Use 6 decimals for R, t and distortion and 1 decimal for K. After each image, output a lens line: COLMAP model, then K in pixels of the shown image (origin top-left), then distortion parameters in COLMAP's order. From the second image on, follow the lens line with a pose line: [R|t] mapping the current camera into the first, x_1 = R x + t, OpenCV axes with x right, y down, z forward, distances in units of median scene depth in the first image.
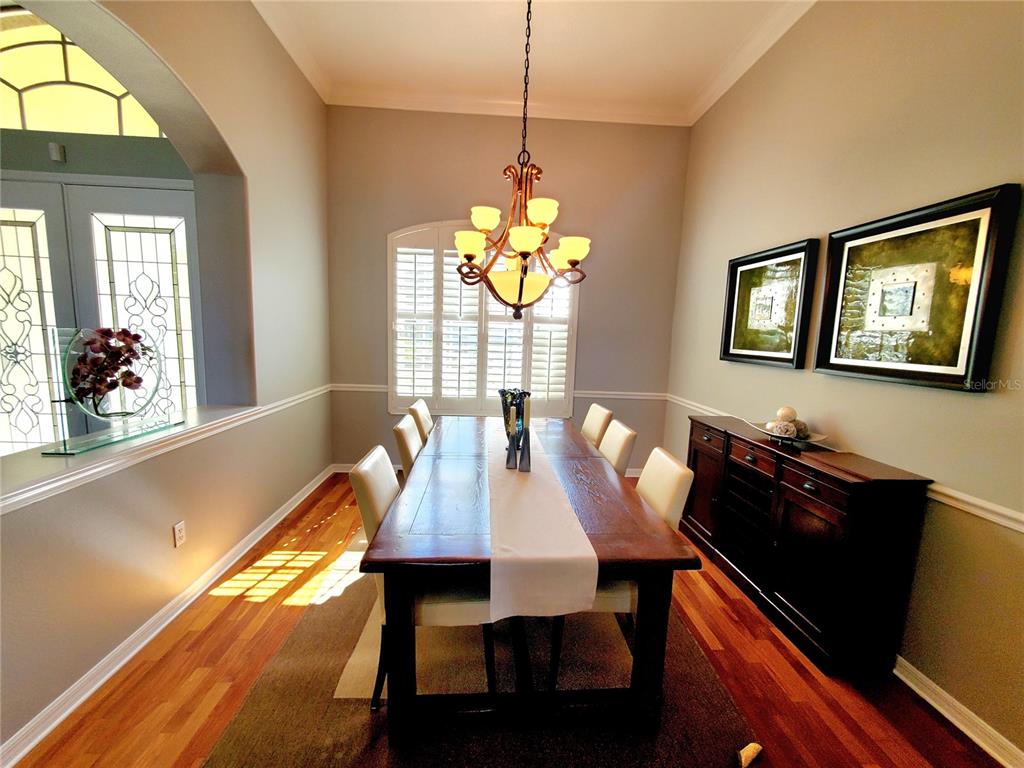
lens RADIAL K [[407.1, 0, 514.0], [0, 407.1, 380.4], [0, 0, 1]] dist [-0.001366, -0.001917]
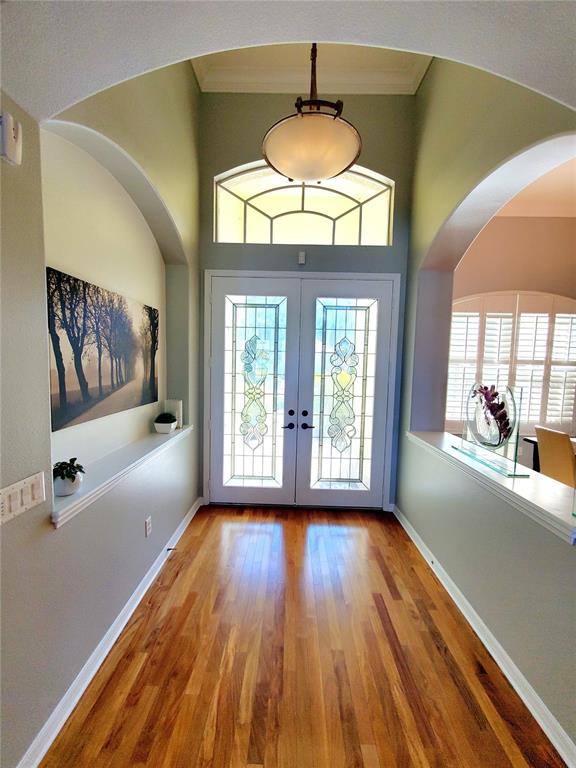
lens RADIAL K [[305.3, 0, 285.8], [0, 305.3, 387.9], [0, 0, 1]] dist [-0.001366, -0.001917]
pose [[0.995555, -0.011194, -0.093518, -0.845032], [0.006642, 0.998784, -0.048853, -0.027939], [0.093951, 0.048015, 0.994418, -0.071616]]
